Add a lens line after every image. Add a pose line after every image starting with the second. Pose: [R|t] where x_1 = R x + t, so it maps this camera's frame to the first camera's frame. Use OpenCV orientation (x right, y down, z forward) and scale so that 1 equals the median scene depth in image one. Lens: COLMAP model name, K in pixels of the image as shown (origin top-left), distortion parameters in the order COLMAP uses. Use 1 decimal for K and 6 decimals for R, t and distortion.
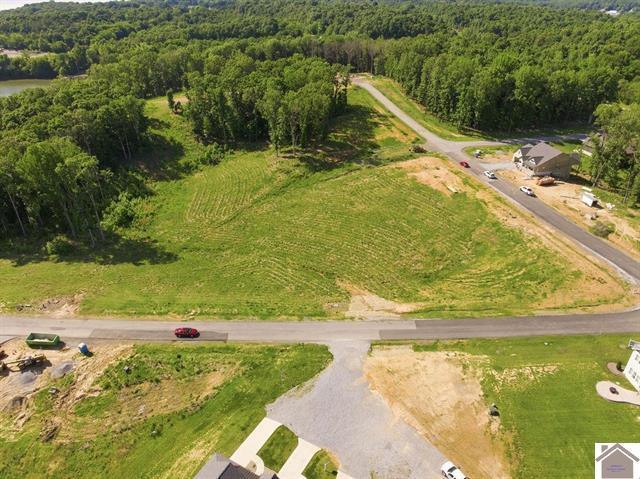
lens RADIAL K [[451.5, 0, 321.5], [0, 451.5, 239.6], [0, 0, 1]] dist [-0.039935, 0.001780]
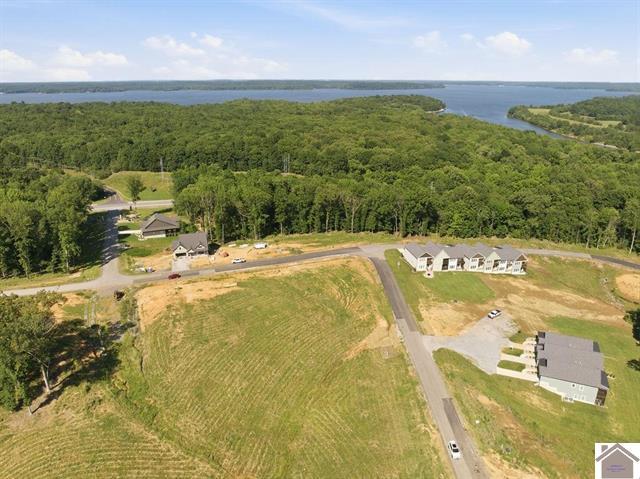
lens RADIAL K [[451.5, 0, 321.5], [0, 451.5, 239.6], [0, 0, 1]] dist [-0.039935, 0.001780]
pose [[-0.102639, -0.339179, 0.935106, -1.158384], [0.493181, 0.799040, 0.343958, -0.723709], [-0.863850, 0.496480, 0.085264, 0.931094]]
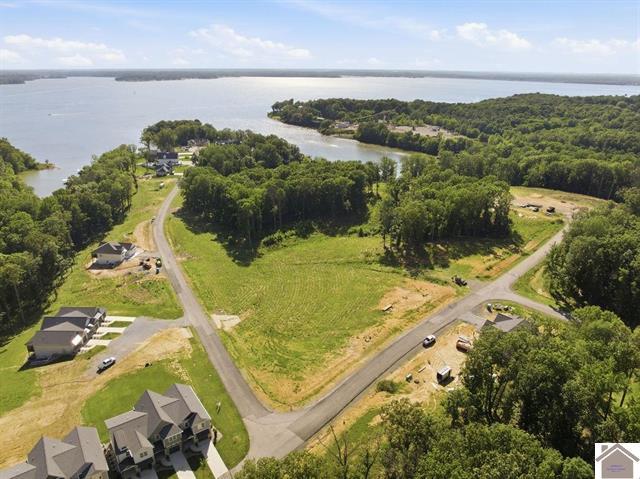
lens RADIAL K [[451.5, 0, 321.5], [0, 451.5, 239.6], [0, 0, 1]] dist [-0.039935, 0.001780]
pose [[0.495957, 0.313866, -0.809639, 1.591358], [-0.437150, 0.895867, 0.079510, -0.419170], [0.750284, 0.314500, 0.581518, 0.219378]]
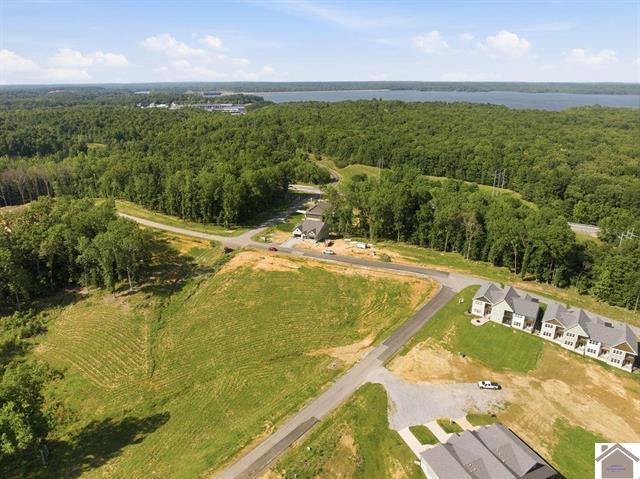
lens RADIAL K [[451.5, 0, 321.5], [0, 451.5, 239.6], [0, 0, 1]] dist [-0.039935, 0.001780]
pose [[0.614744, -0.269363, 0.741305, -0.966266], [0.394901, 0.918702, 0.006342, -0.241824], [-0.682747, 0.288843, 0.671138, -0.014926]]
